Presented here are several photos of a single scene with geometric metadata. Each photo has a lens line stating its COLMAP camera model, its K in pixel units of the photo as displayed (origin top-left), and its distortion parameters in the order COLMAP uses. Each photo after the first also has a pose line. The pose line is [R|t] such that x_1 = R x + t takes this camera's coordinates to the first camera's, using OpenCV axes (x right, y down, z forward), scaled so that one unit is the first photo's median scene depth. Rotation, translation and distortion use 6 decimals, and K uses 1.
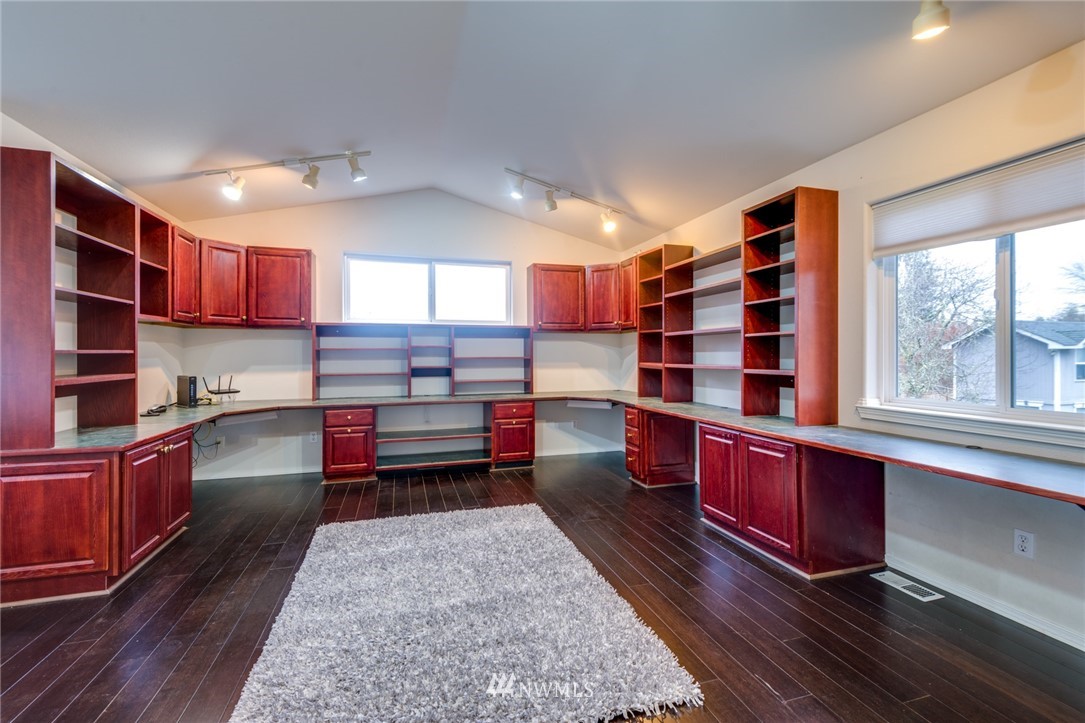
lens RADIAL K [[470.2, 0, 545.1], [0, 470.2, 356.2], [0, 0, 1]] dist [0.003324, -0.001448]
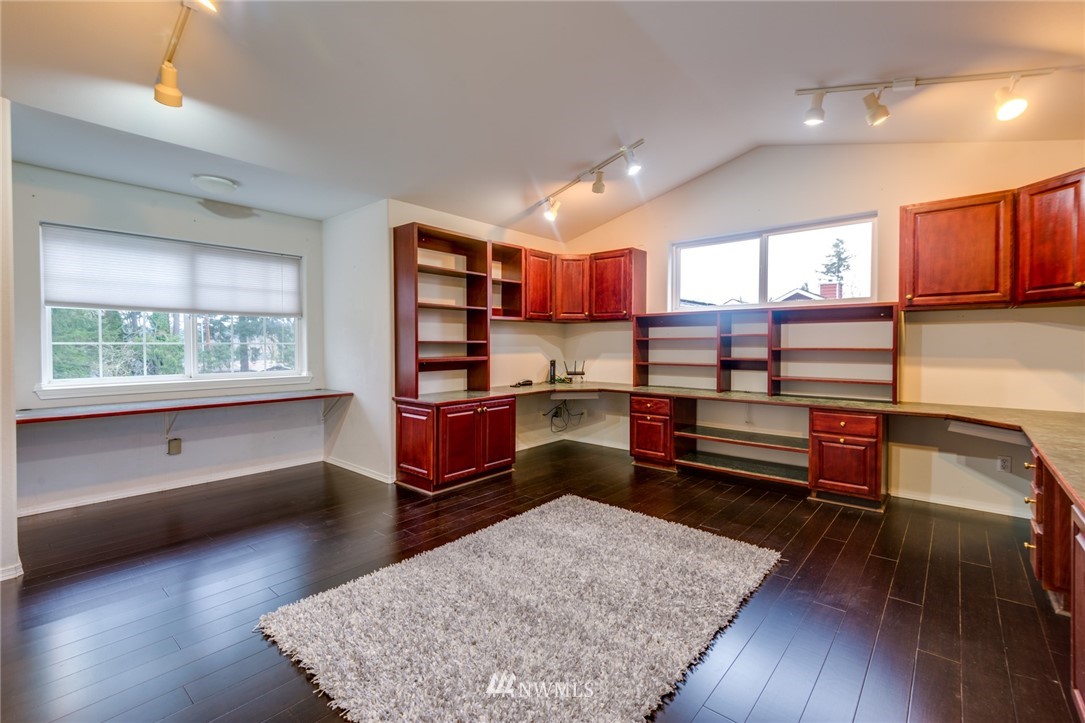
lens RADIAL K [[470.2, 0, 544.7], [0, 470.2, 353.2], [0, 0, 1]] dist [0.003324, -0.001448]
pose [[0.522621, 0.019810, -0.852335, 0.324533], [-0.004850, 0.999783, 0.020263, -0.003068], [0.852552, -0.006456, 0.522603, 0.260704]]
